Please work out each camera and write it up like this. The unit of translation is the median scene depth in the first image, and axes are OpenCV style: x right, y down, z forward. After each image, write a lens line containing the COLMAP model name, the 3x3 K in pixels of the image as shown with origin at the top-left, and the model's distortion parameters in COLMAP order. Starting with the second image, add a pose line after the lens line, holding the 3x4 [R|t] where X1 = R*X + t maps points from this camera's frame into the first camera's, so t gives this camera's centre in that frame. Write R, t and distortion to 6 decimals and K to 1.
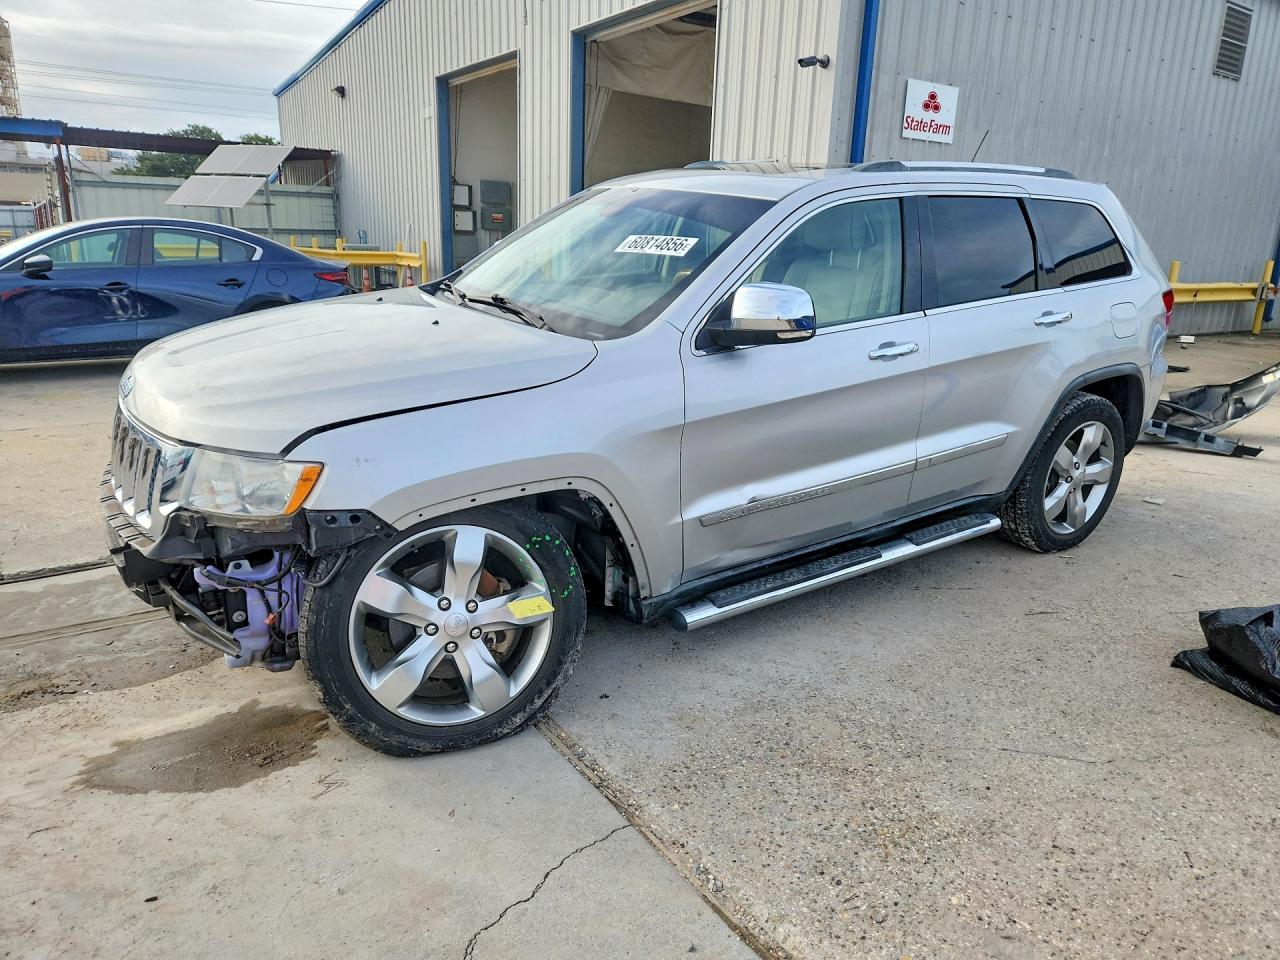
lens RADIAL K [[868.1, 0, 645.7], [0, 868.1, 477.4], [0, 0, 1]] dist [0.049445, -0.047410]
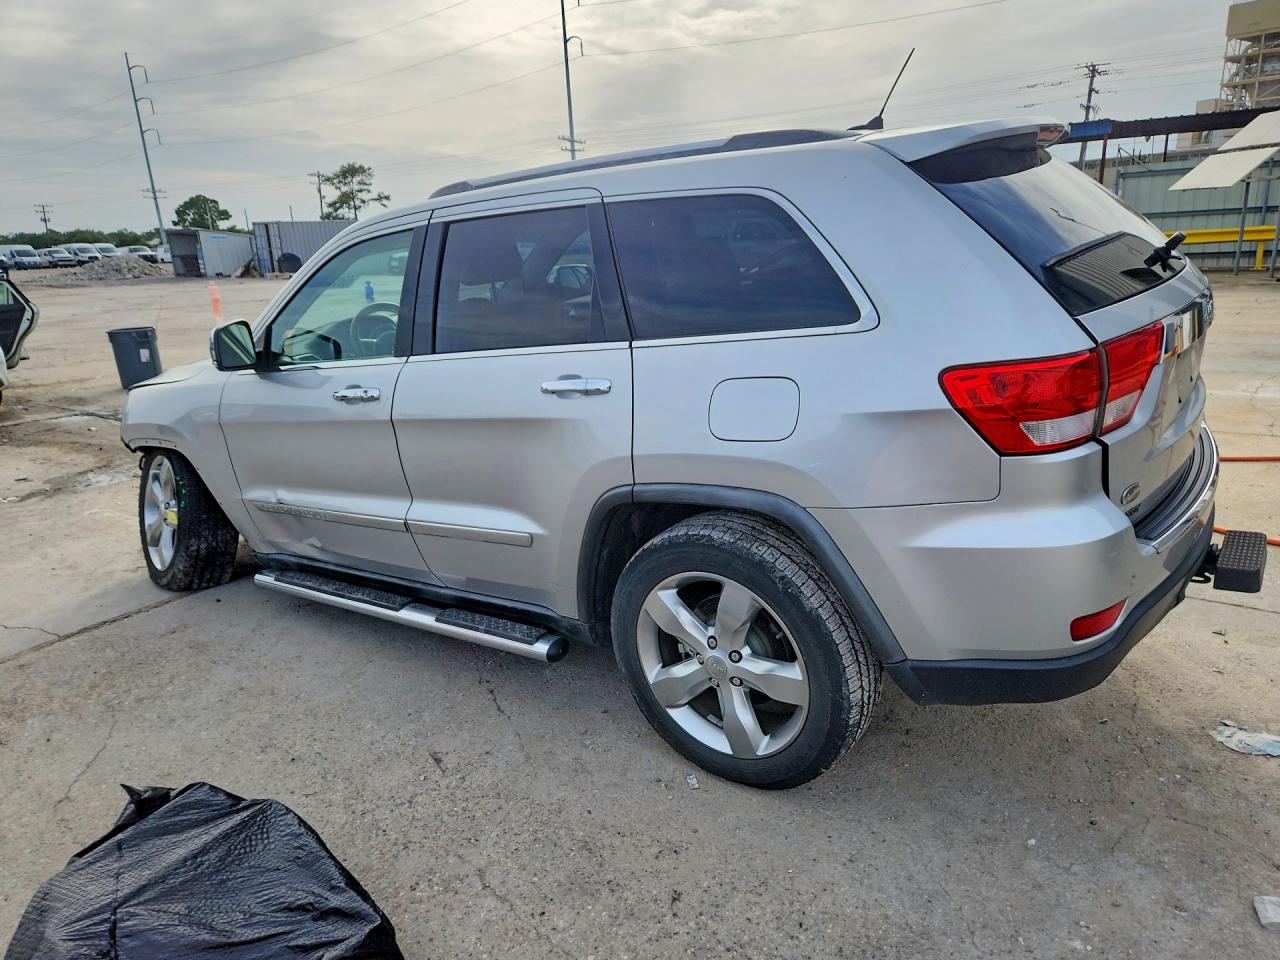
lens RADIAL K [[868.1, 0, 645.7], [0, 868.1, 477.4], [0, 0, 1]] dist [0.049445, -0.047410]
pose [[0.327638, 0.204768, -0.922347, 1.169697], [-0.183710, 0.971406, 0.150402, -0.235466], [0.926771, 0.120167, 0.355887, 0.870843]]
